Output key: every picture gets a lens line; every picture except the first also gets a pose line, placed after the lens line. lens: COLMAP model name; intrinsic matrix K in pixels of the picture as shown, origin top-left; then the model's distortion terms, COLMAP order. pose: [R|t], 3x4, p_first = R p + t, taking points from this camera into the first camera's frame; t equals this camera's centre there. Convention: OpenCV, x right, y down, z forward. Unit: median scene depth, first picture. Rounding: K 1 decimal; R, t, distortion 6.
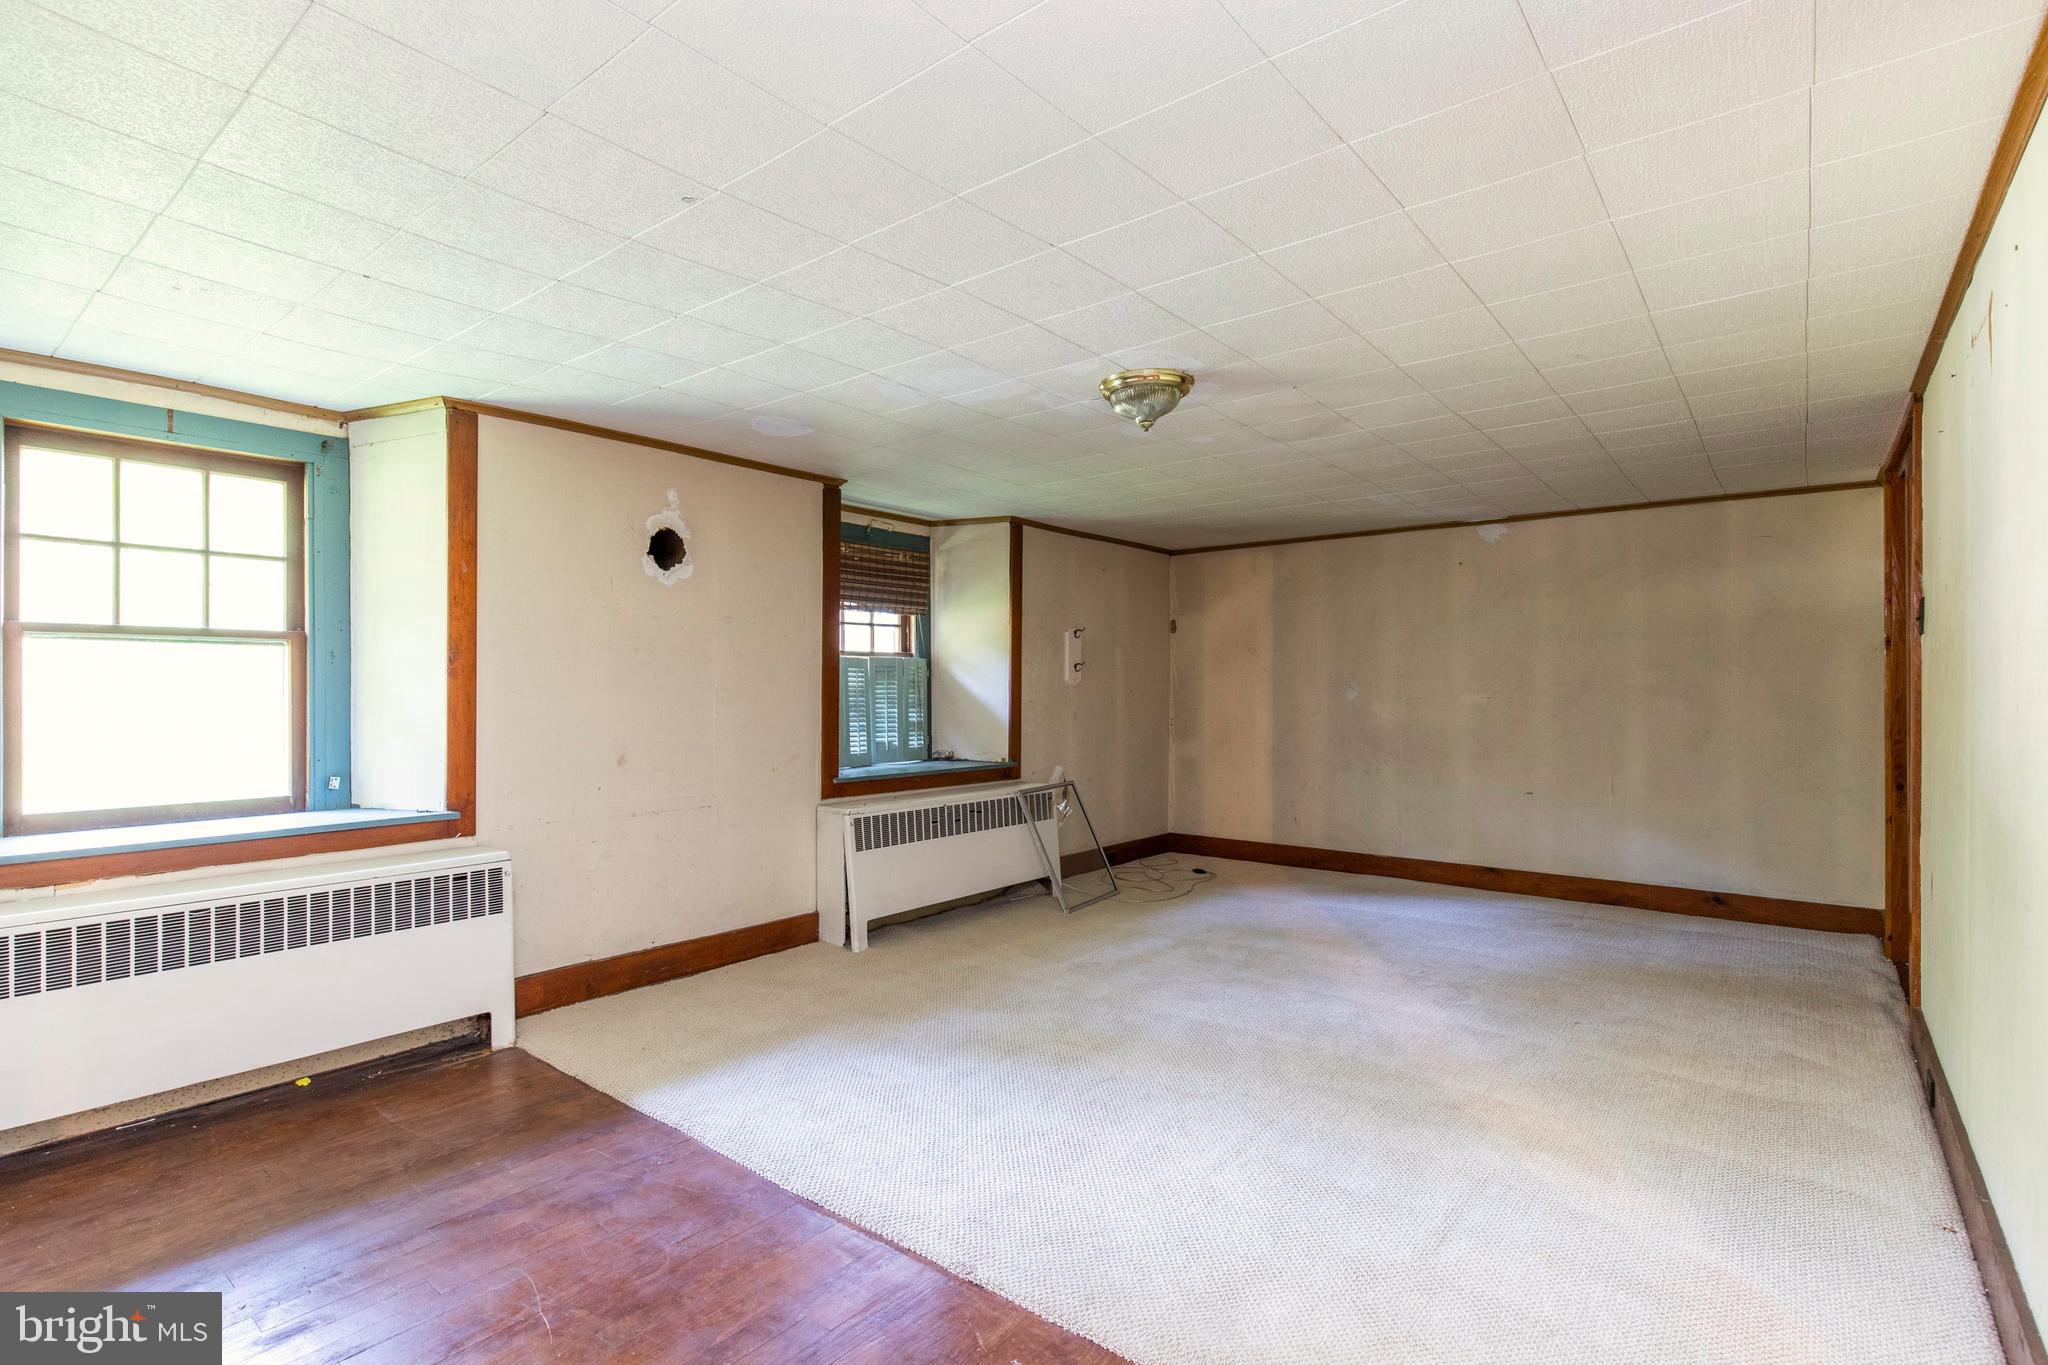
lens RADIAL K [[1000.8, 0, 1017.8], [0, 1000.8, 687.1], [0, 0, 1]] dist [0.003860, 0.000824]
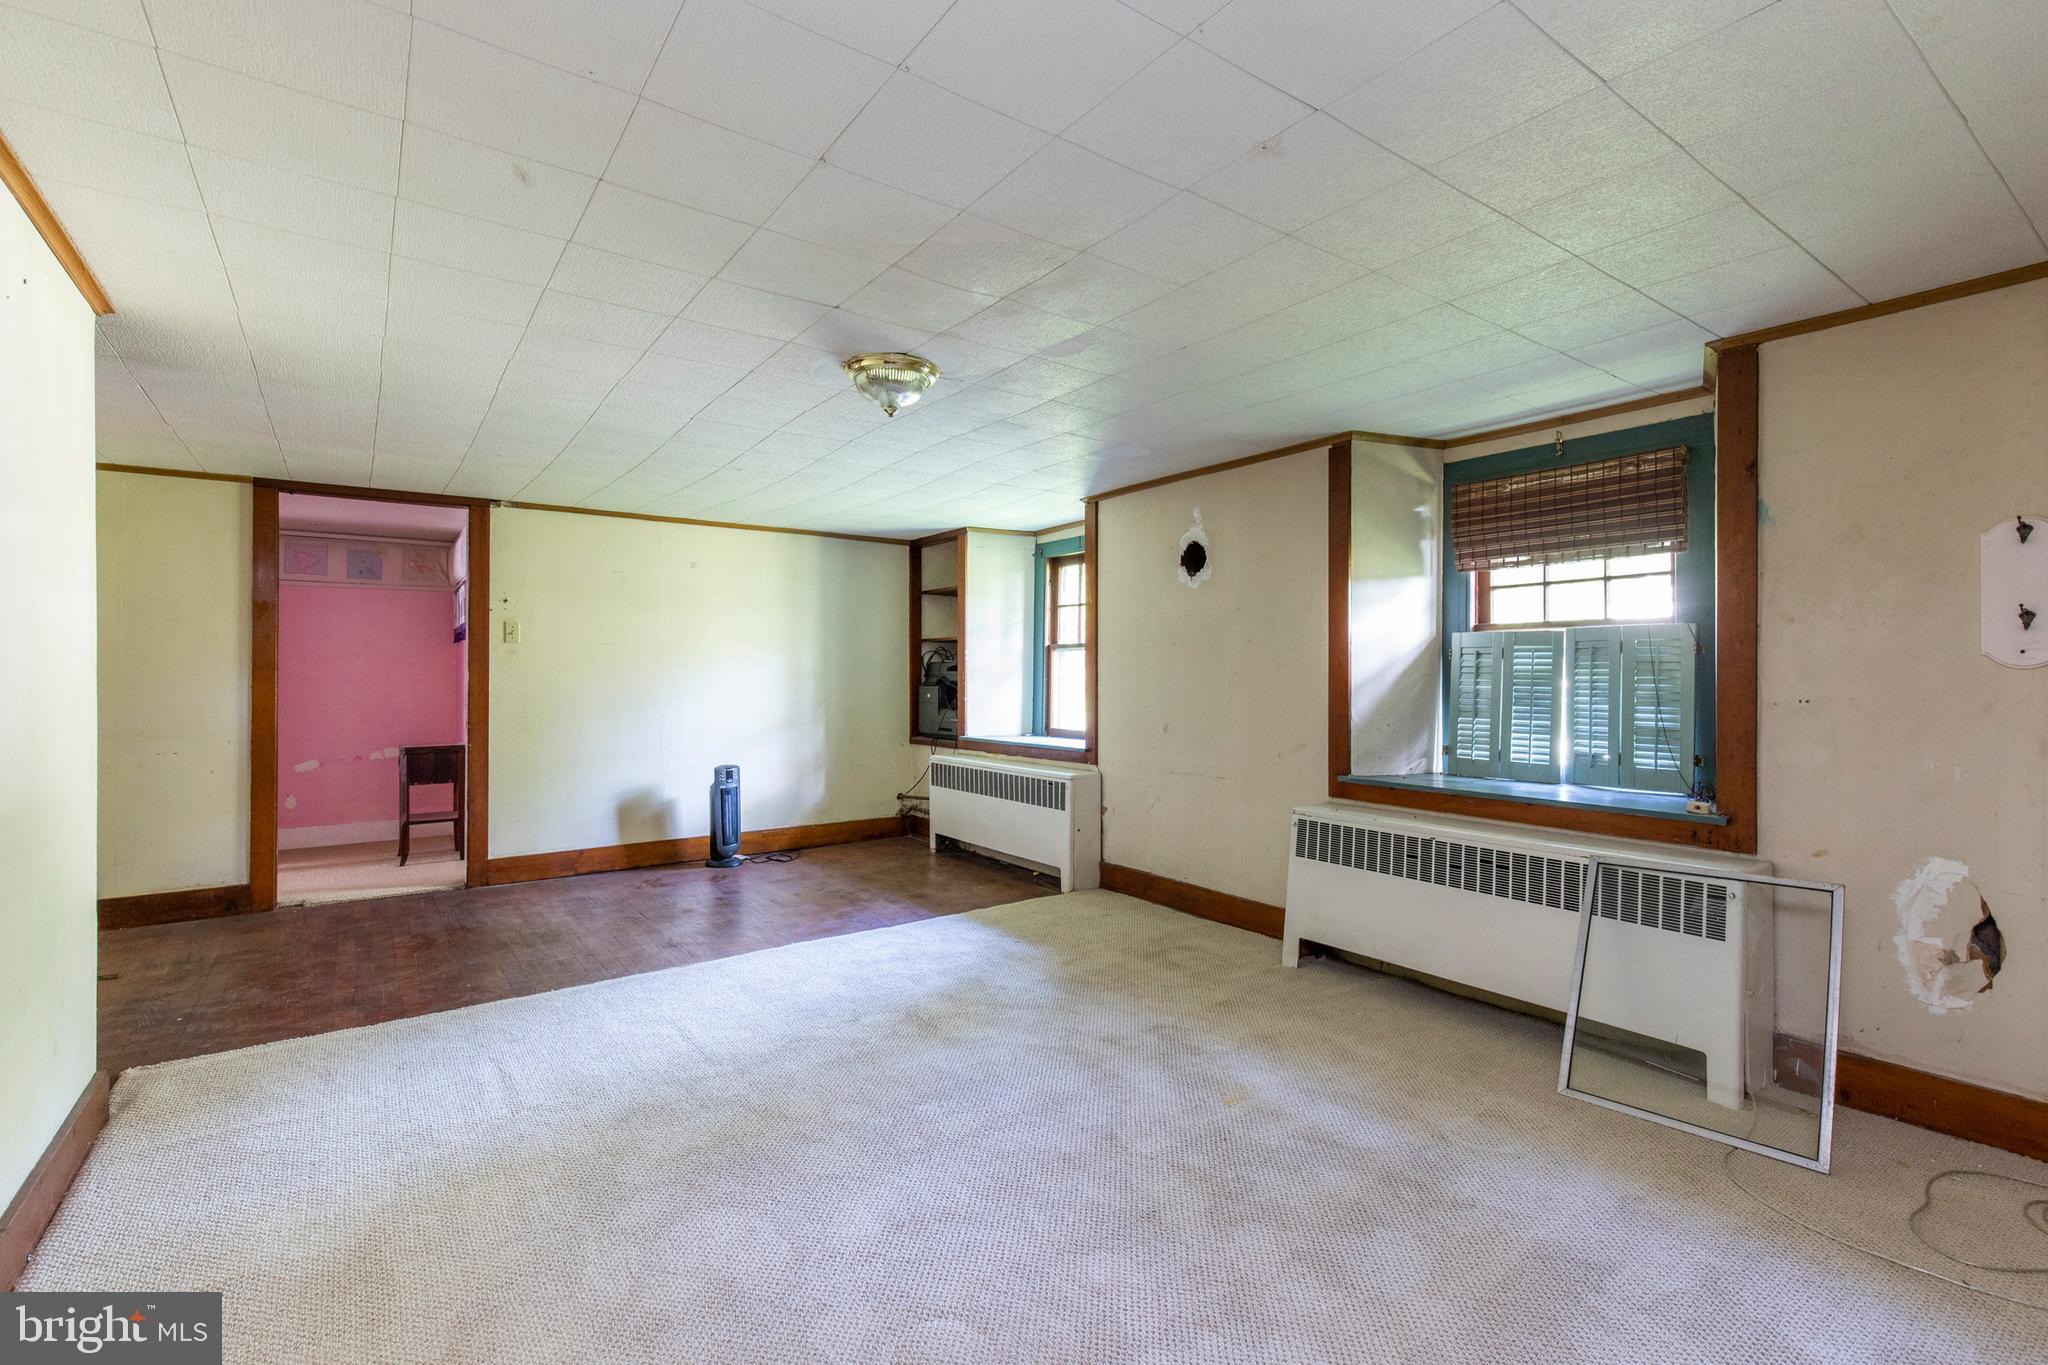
lens RADIAL K [[934.9, 0, 1020.4], [0, 934.9, 680.8], [0, 0, 1]] dist [0.003153, -0.000562]
pose [[-0.283185, 0.012108, -0.958989, 0.685527], [0.005635, 0.999924, 0.010961, -0.003226], [0.959049, -0.002300, -0.283231, 0.963283]]
